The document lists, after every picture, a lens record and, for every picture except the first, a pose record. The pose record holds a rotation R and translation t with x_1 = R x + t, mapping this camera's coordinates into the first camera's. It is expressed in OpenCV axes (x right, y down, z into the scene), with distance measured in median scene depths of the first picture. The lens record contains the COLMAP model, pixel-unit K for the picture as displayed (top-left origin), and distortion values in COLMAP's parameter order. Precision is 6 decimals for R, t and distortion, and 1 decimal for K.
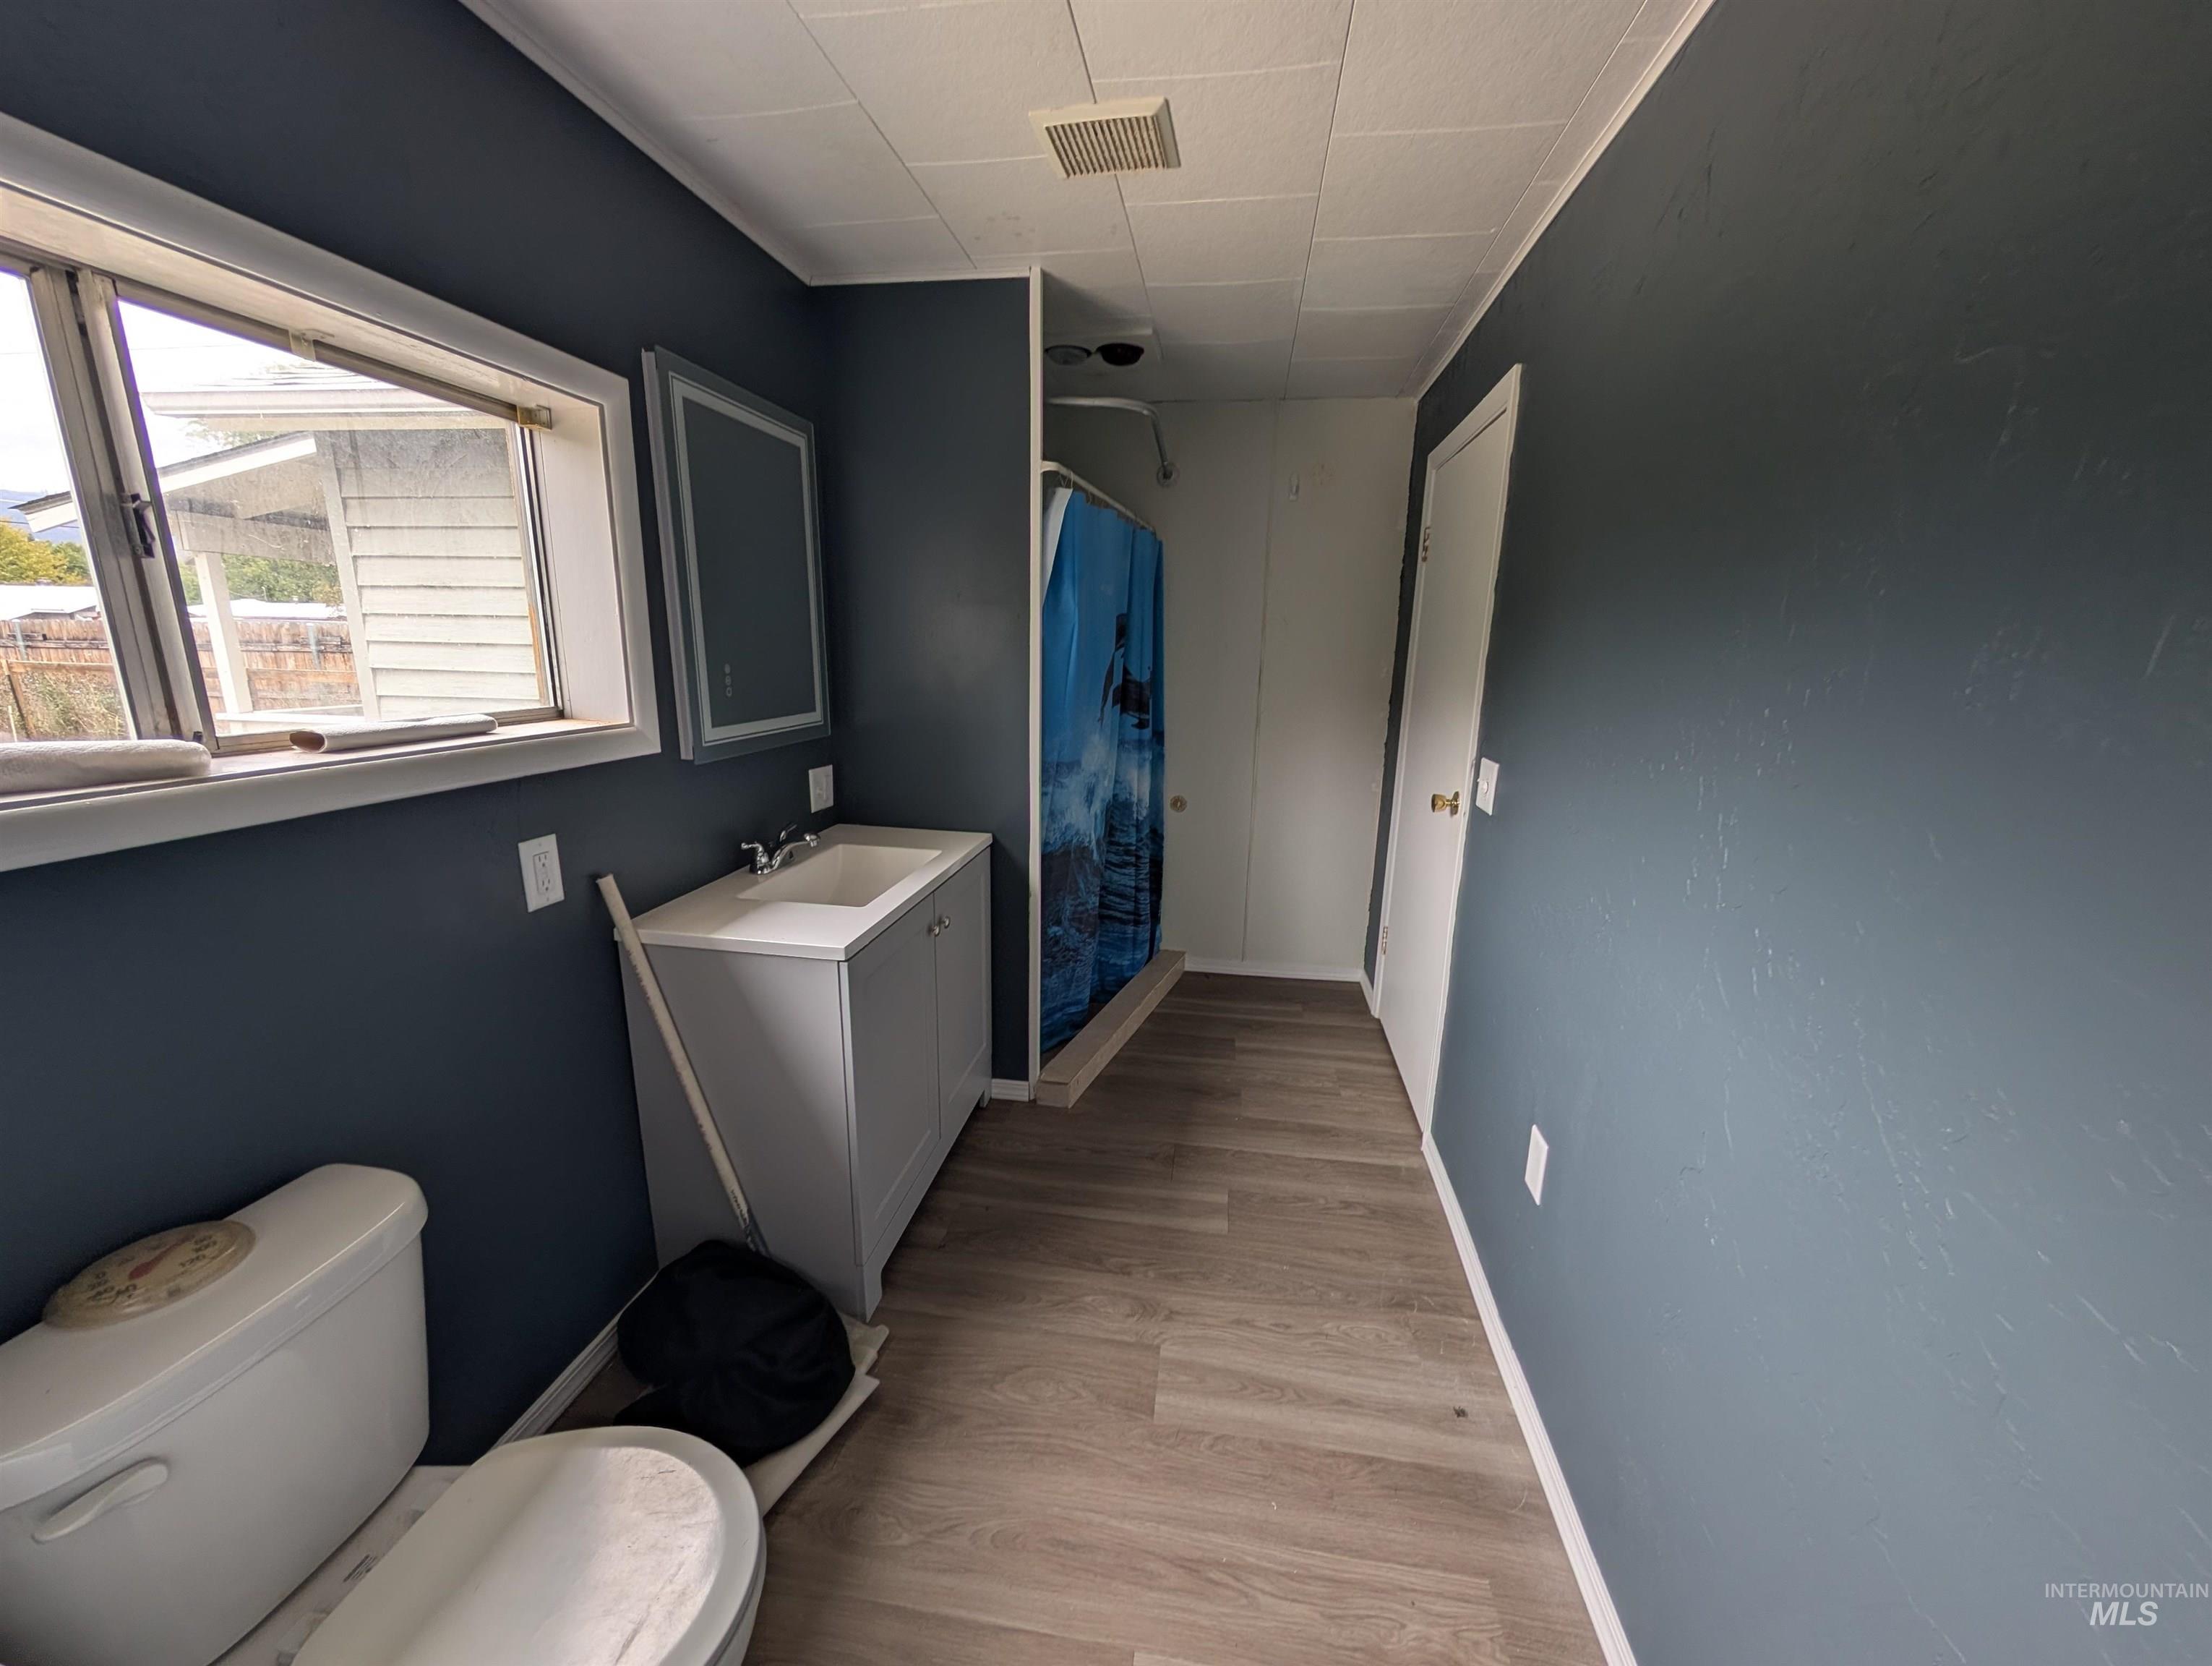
lens RADIAL K [[833.8, 0, 1106.1], [0, 833.8, 837.5], [0, 0, 1]] dist [-0.000875, -0.000081]
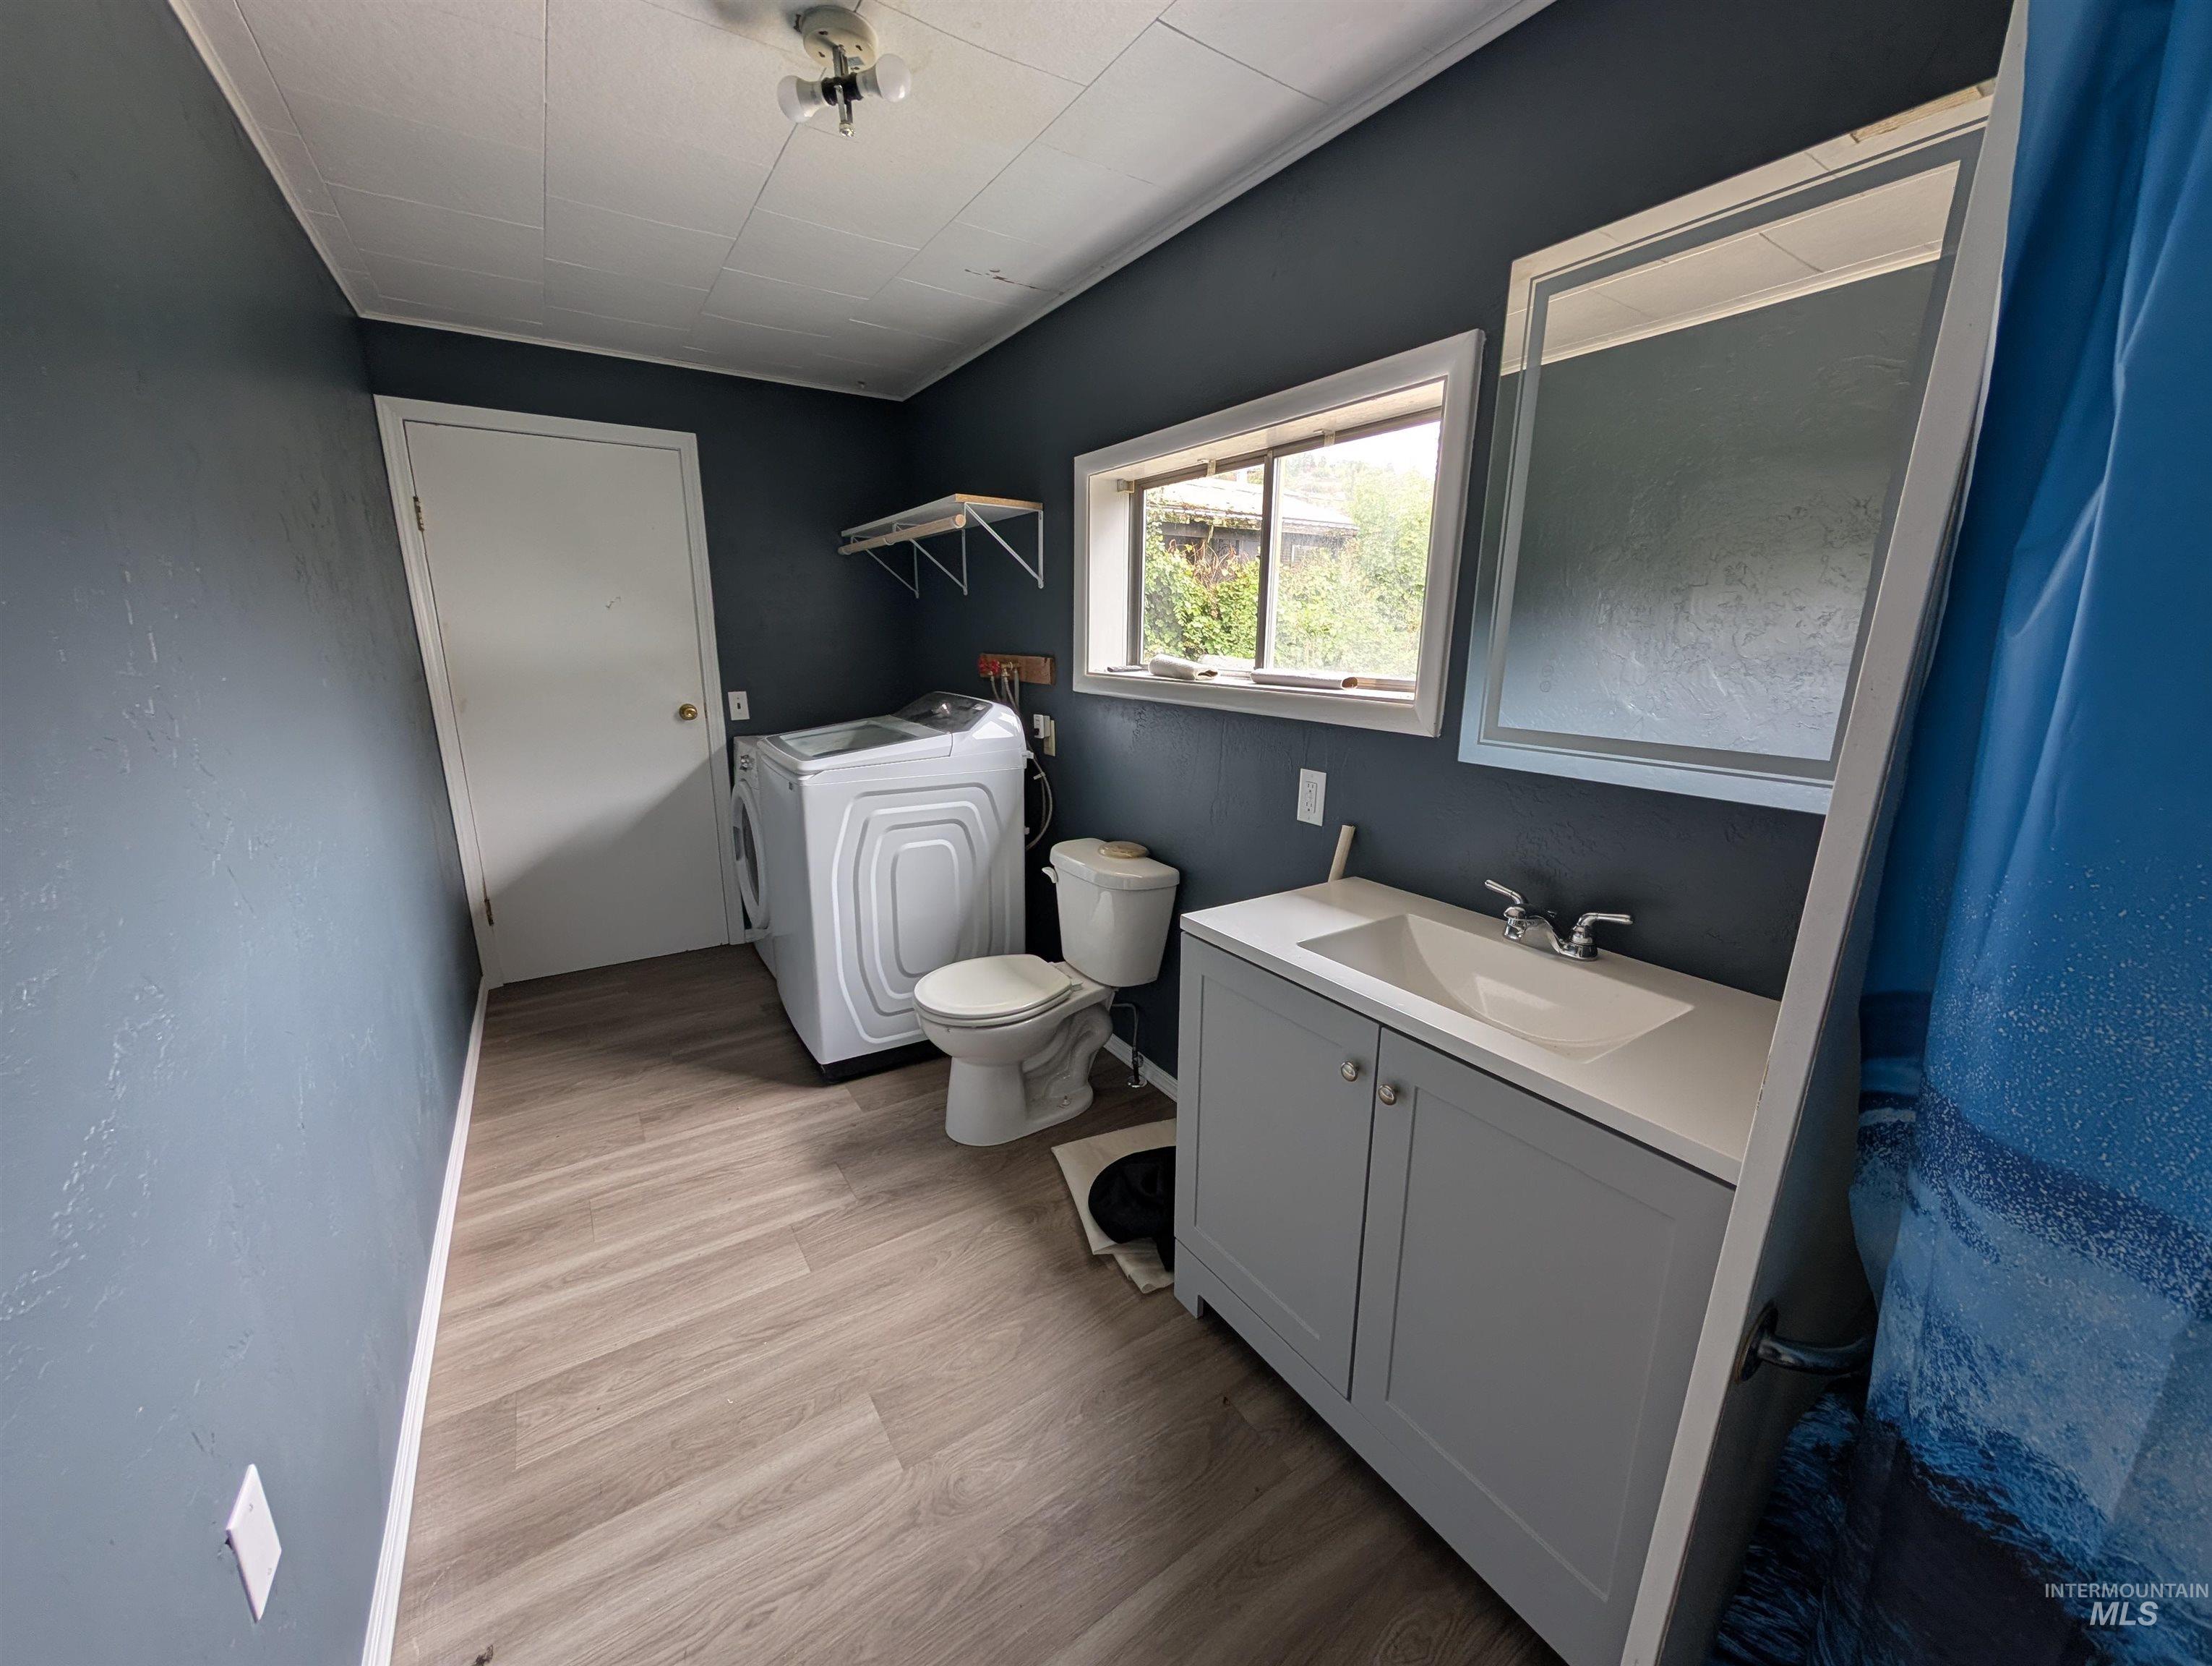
lens RADIAL K [[833.8, 0, 1102.8], [0, 833.8, 829.5], [0, 0, 1]] dist [-0.000875, -0.000081]
pose [[-0.740696, 0.138245, -0.657463, 0.408588], [-0.166143, 0.910514, 0.378630, -0.332046], [0.650973, 0.389683, -0.651446, 1.563631]]
